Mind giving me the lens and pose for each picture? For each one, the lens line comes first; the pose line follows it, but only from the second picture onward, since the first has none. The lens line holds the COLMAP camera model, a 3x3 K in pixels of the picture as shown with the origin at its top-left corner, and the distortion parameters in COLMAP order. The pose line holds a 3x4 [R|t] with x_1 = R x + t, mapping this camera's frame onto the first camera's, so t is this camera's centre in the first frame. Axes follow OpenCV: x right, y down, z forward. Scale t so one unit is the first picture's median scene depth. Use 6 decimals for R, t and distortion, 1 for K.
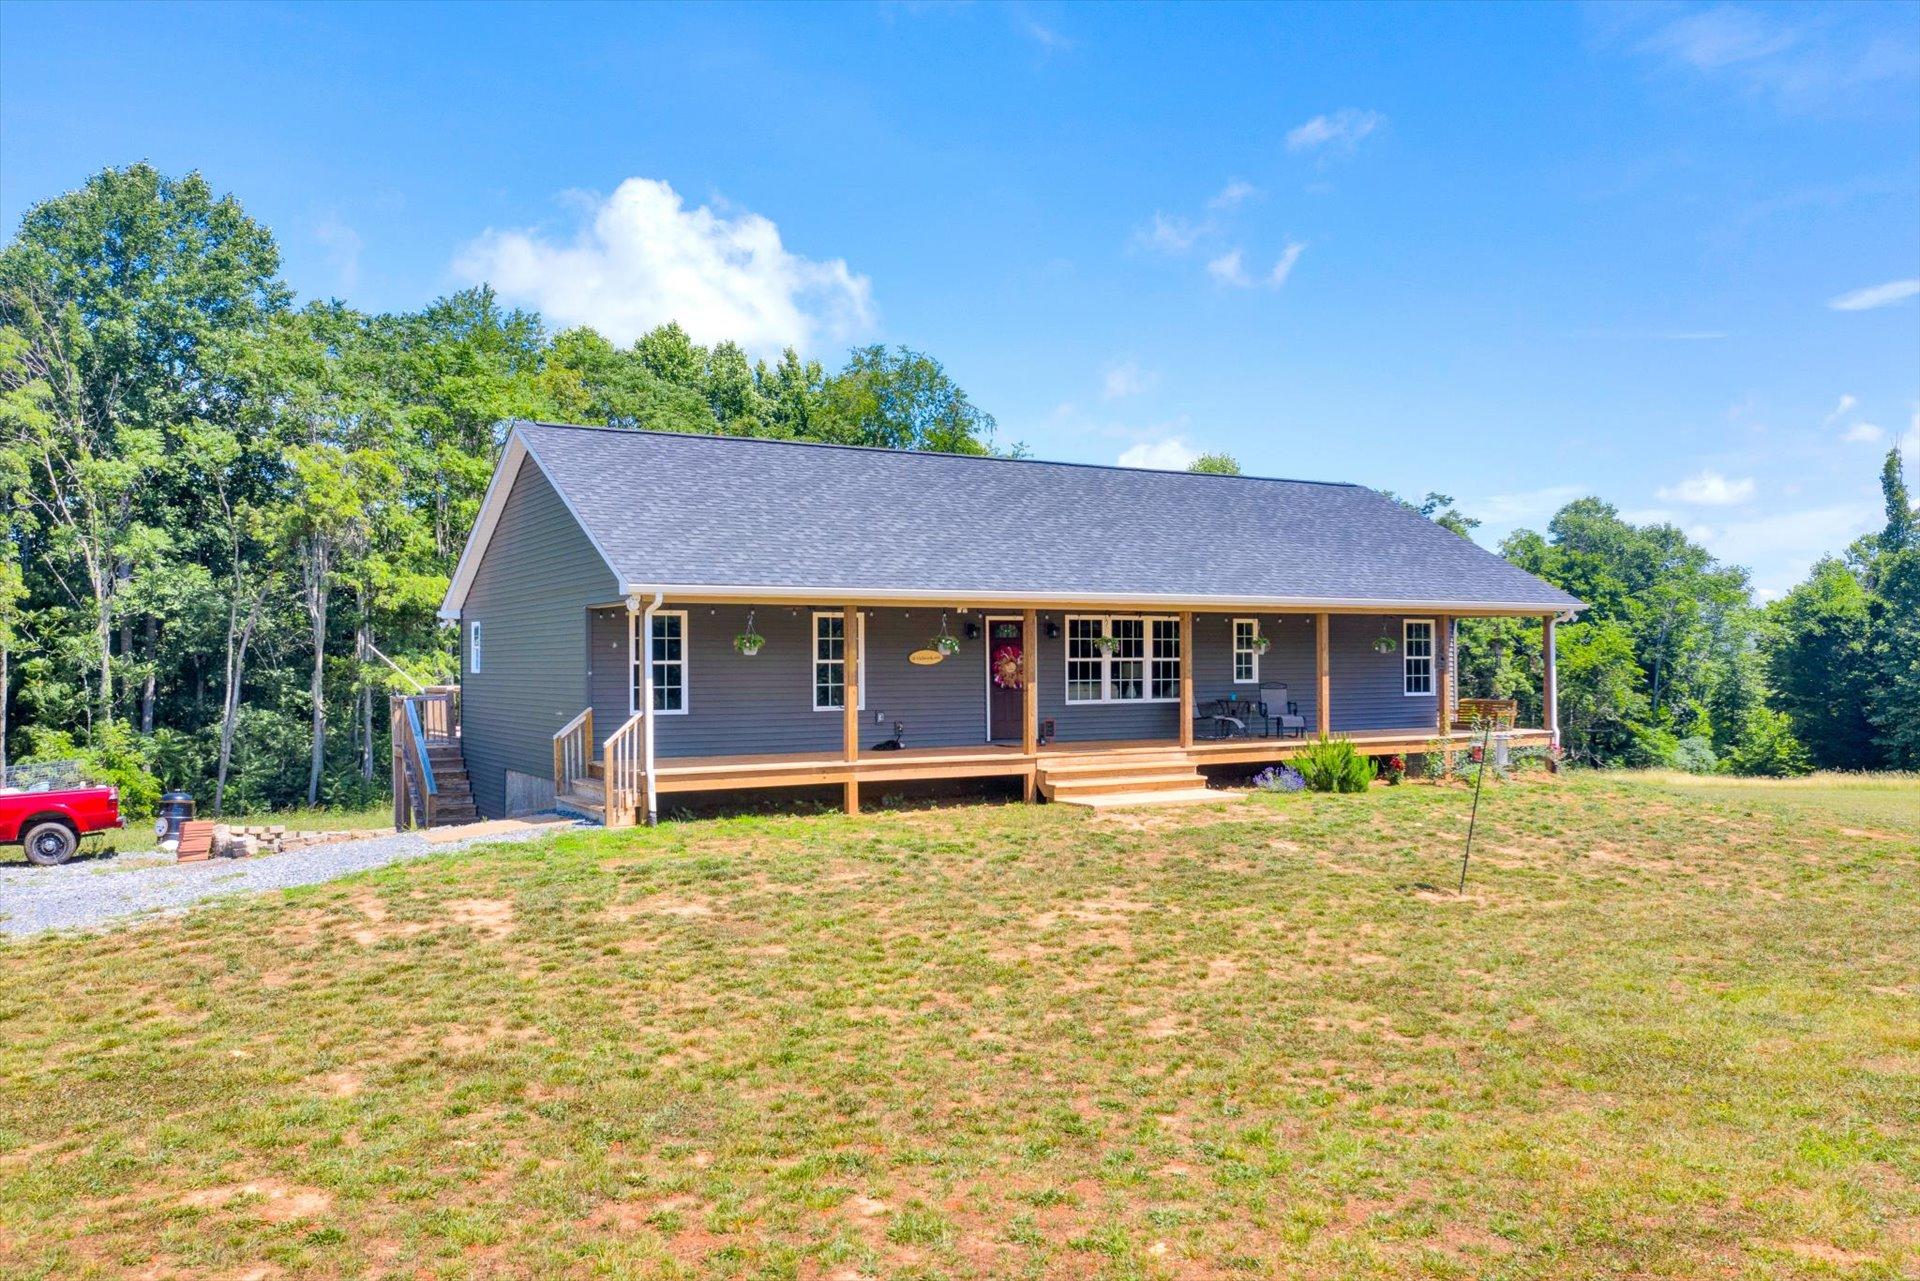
lens RADIAL K [[1530.1, 0, 951.0], [0, 1530.1, 599.1], [0, 0, 1]] dist [-0.021071, 0.020314]
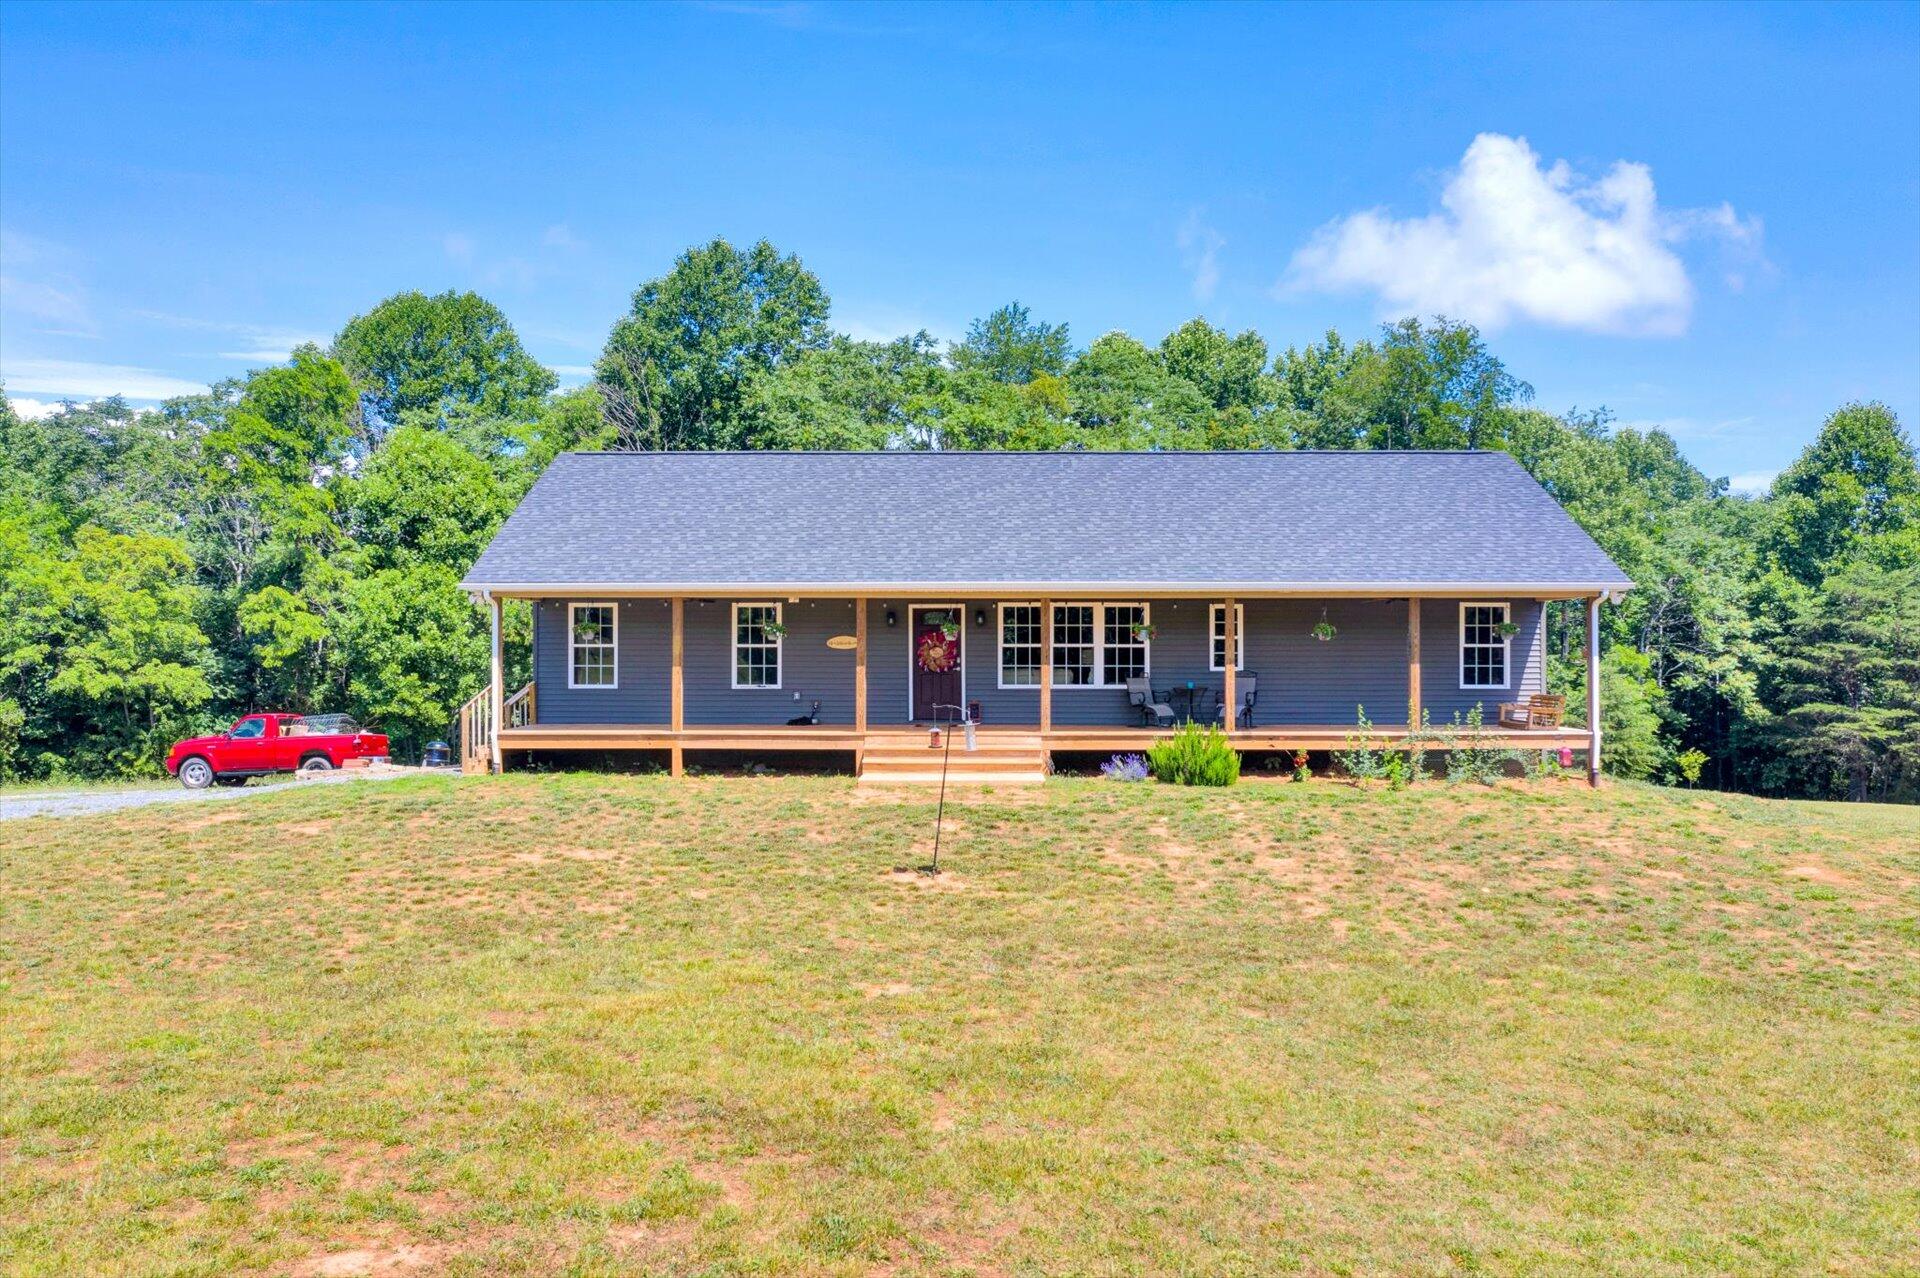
lens RADIAL K [[1530.1, 0, 951.0], [0, 1530.1, 597.6], [0, 0, 1]] dist [-0.021071, 0.020314]
pose [[0.849990, -0.011064, -0.526682, 0.586362], [0.015565, 0.999870, 0.004115, 0.002170], [0.526569, -0.011695, 0.850052, 0.094774]]
